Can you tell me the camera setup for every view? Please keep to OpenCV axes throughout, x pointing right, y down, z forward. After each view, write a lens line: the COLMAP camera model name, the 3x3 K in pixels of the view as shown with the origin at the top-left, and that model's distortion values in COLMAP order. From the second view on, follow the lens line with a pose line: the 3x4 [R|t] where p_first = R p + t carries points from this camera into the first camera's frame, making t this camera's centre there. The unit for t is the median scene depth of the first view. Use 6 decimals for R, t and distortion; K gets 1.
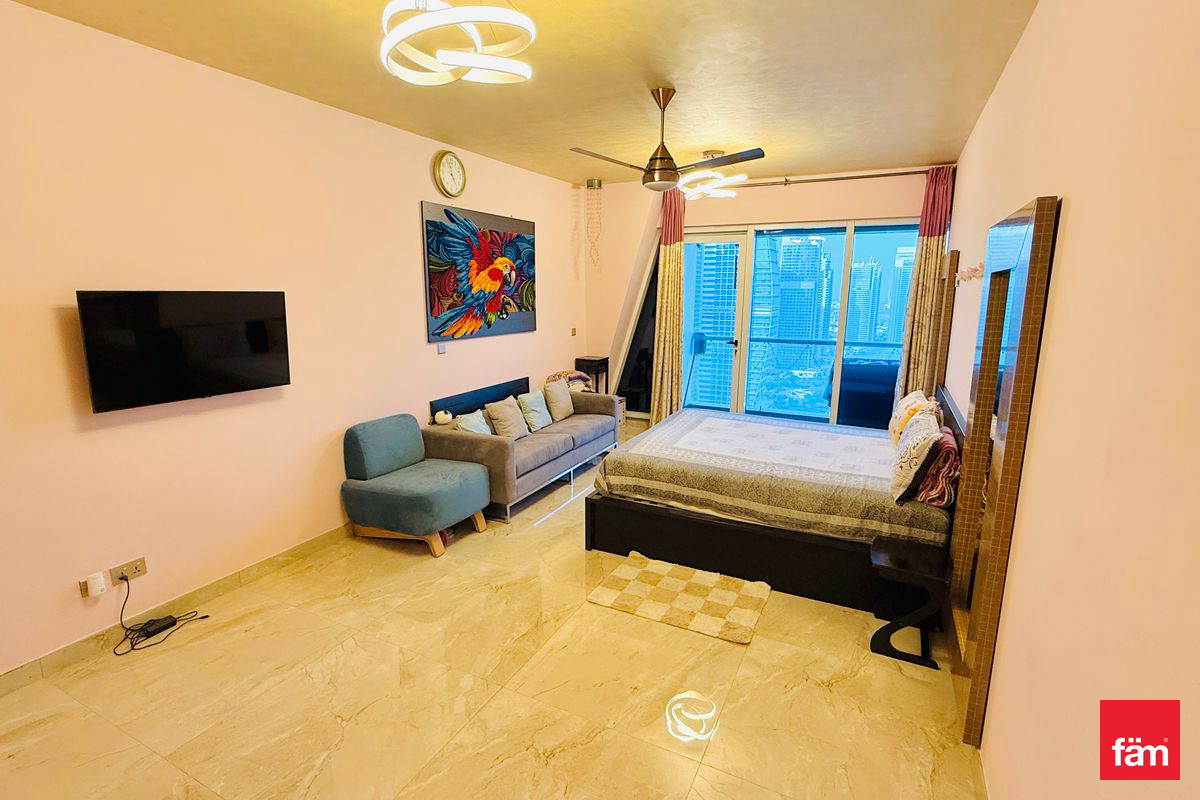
lens RADIAL K [[564.4, 0, 590.6], [0, 564.4, 405.8], [0, 0, 1]] dist [0.000103, -0.001034]
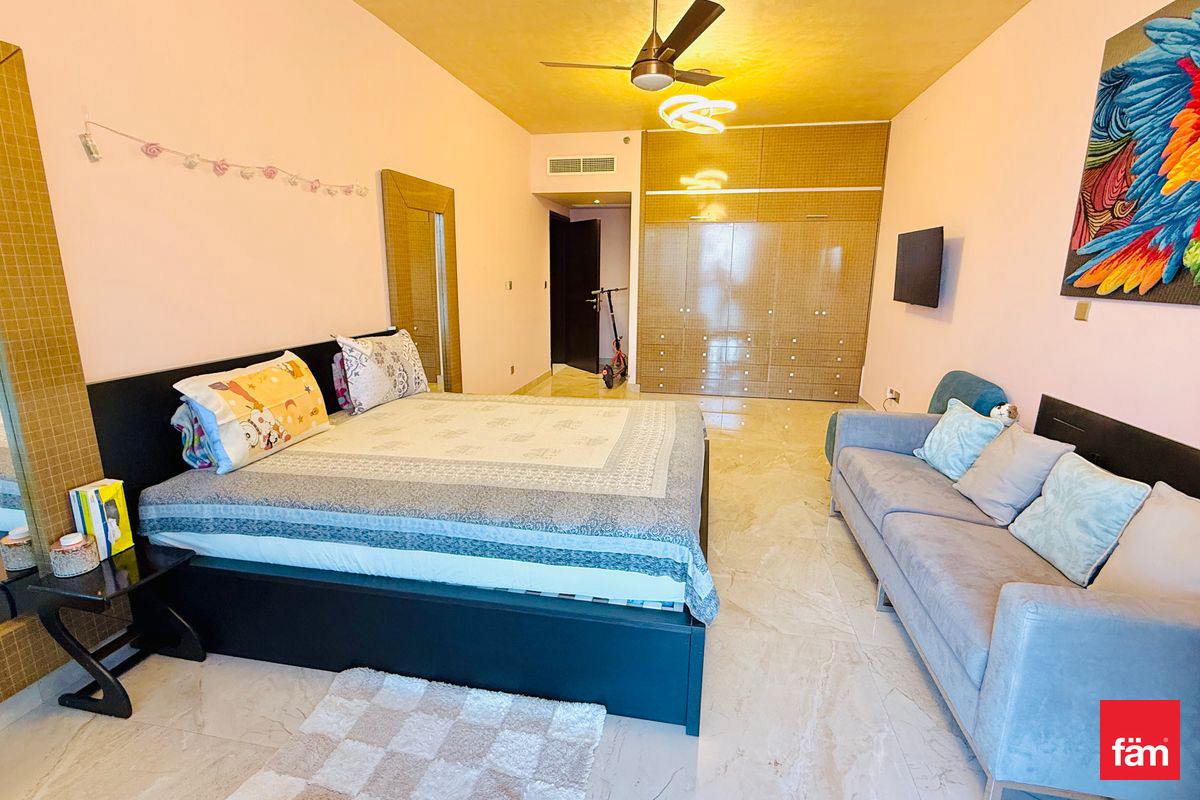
lens RADIAL K [[564.4, 0, 594.2], [0, 564.4, 397.6], [0, 0, 1]] dist [0.000103, -0.001034]
pose [[-0.962373, 0.049155, -0.267250, 0.445655], [-0.066330, 0.911257, 0.406462, -0.285603], [0.263513, 0.408894, -0.873708, 1.841309]]
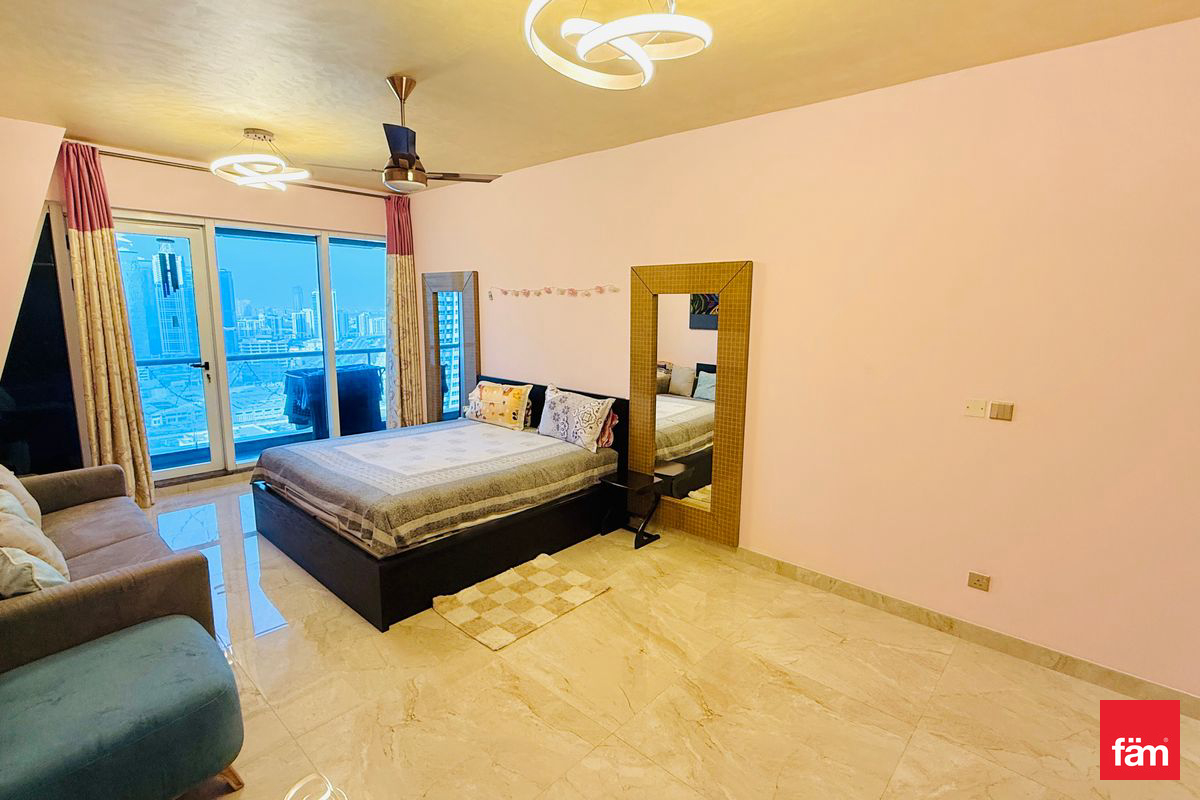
lens RADIAL K [[564.4, 0, 597.2], [0, 564.4, 406.3], [0, 0, 1]] dist [0.000103, -0.001034]
pose [[0.260847, -0.173912, 0.949586, -0.671410], [0.183330, 0.974664, 0.128144, -0.105043], [-0.947813, 0.140662, 0.286122, 0.485437]]
